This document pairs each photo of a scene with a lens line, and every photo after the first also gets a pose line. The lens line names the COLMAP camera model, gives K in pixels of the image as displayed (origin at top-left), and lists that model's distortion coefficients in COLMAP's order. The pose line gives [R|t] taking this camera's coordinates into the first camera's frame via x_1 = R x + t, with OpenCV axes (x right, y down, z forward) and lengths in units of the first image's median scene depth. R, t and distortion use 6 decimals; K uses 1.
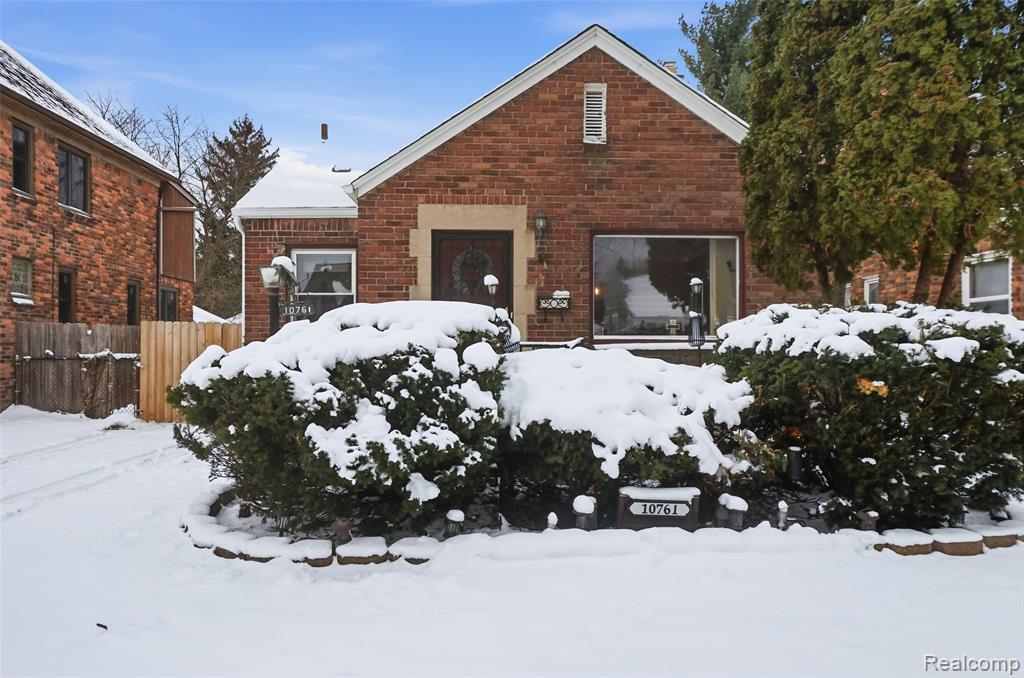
lens RADIAL K [[634.3, 0, 512.7], [0, 634.3, 336.8], [0, 0, 1]] dist [-0.010891, 0.000320]
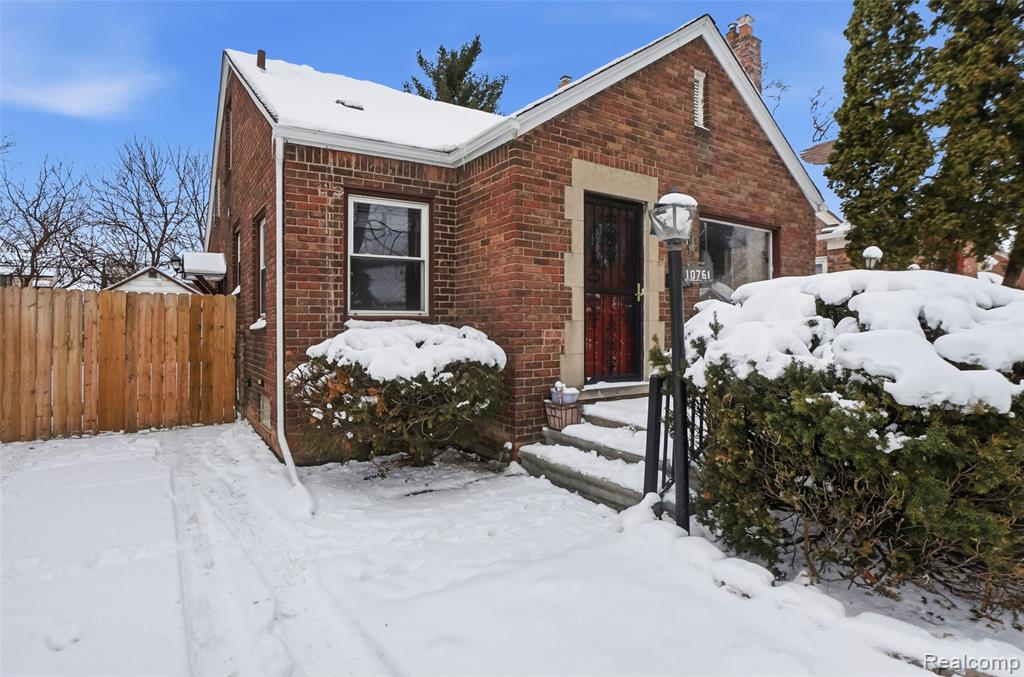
lens RADIAL K [[524.1, 0, 495.5], [0, 524.1, 320.7], [0, 0, 1]] dist [-0.031383, 0.002610]
pose [[0.857794, 0.005008, 0.513969, -0.593766], [-0.004219, 0.999987, -0.002701, 0.011938], [-0.513976, 0.000149, 0.857805, 0.447661]]
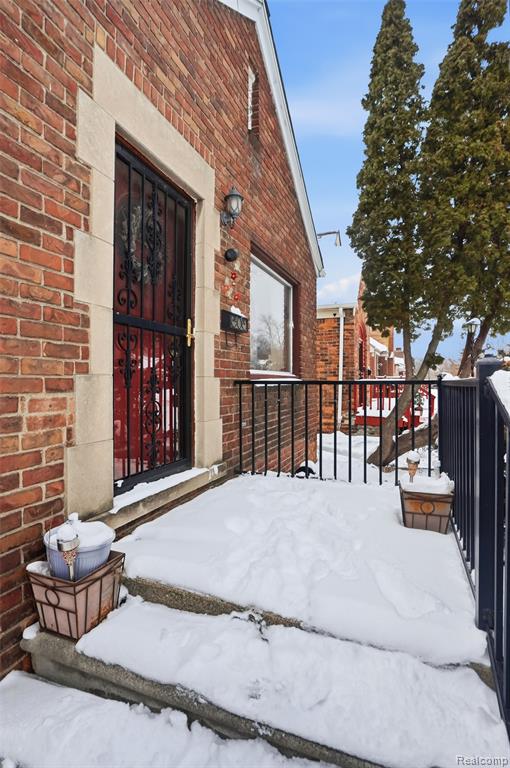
lens RADIAL K [[393.0, 0, 256.4], [0, 393.0, 384.0], [0, 0, 1]] dist [-0.031383, 0.002610]
pose [[0.391709, -0.005485, 0.920073, -0.338581], [-0.009284, 0.999908, 0.009913, 0.012217], [-0.920042, -0.012425, 0.391622, 0.795031]]
